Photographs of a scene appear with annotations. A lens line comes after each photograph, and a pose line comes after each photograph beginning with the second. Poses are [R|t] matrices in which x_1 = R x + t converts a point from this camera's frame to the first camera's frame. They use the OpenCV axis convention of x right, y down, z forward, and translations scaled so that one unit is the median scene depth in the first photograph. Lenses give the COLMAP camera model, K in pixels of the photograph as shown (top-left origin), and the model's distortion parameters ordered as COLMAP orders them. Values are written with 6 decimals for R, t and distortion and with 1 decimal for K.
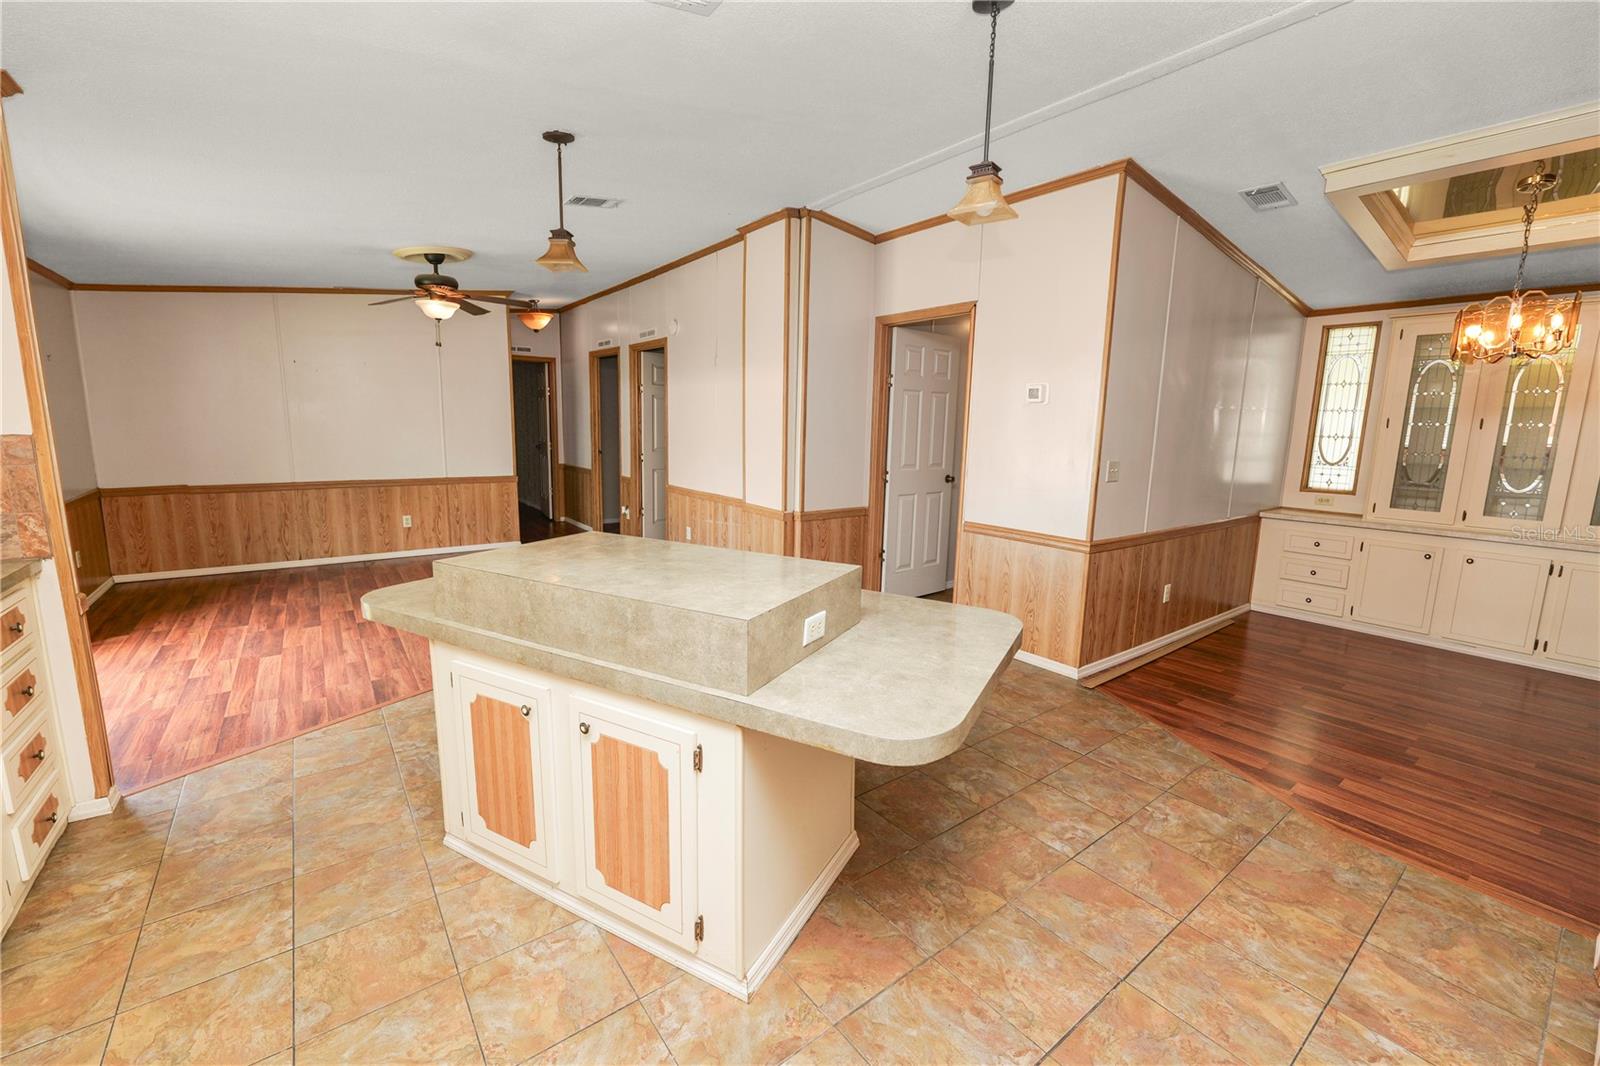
lens RADIAL K [[651.9, 0, 794.5], [0, 651.9, 526.9], [0, 0, 1]] dist [-0.012438, 0.000379]
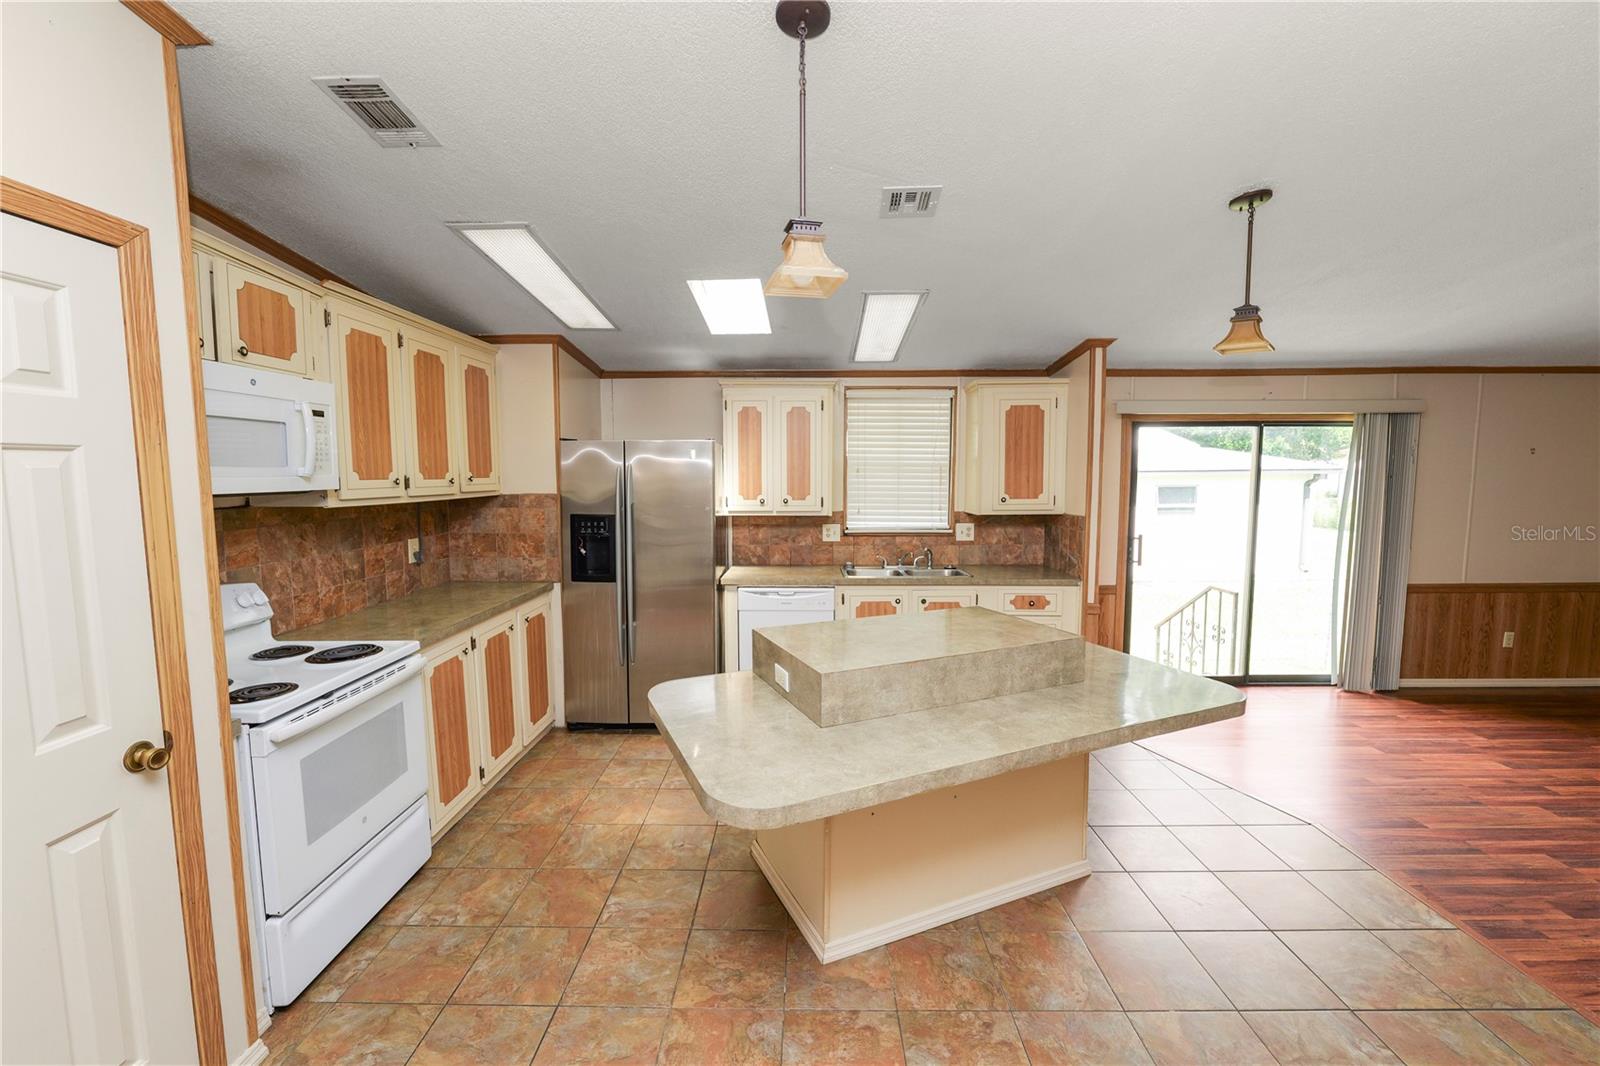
lens RADIAL K [[650.7, 0, 798.9], [0, 650.7, 528.3], [0, 0, 1]] dist [-0.013986, 0.001333]
pose [[-0.610714, 0.053870, -0.790016, 0.395419], [-0.136110, 0.975693, 0.171750, -0.144342], [0.780065, 0.212419, -0.588537, 0.651742]]
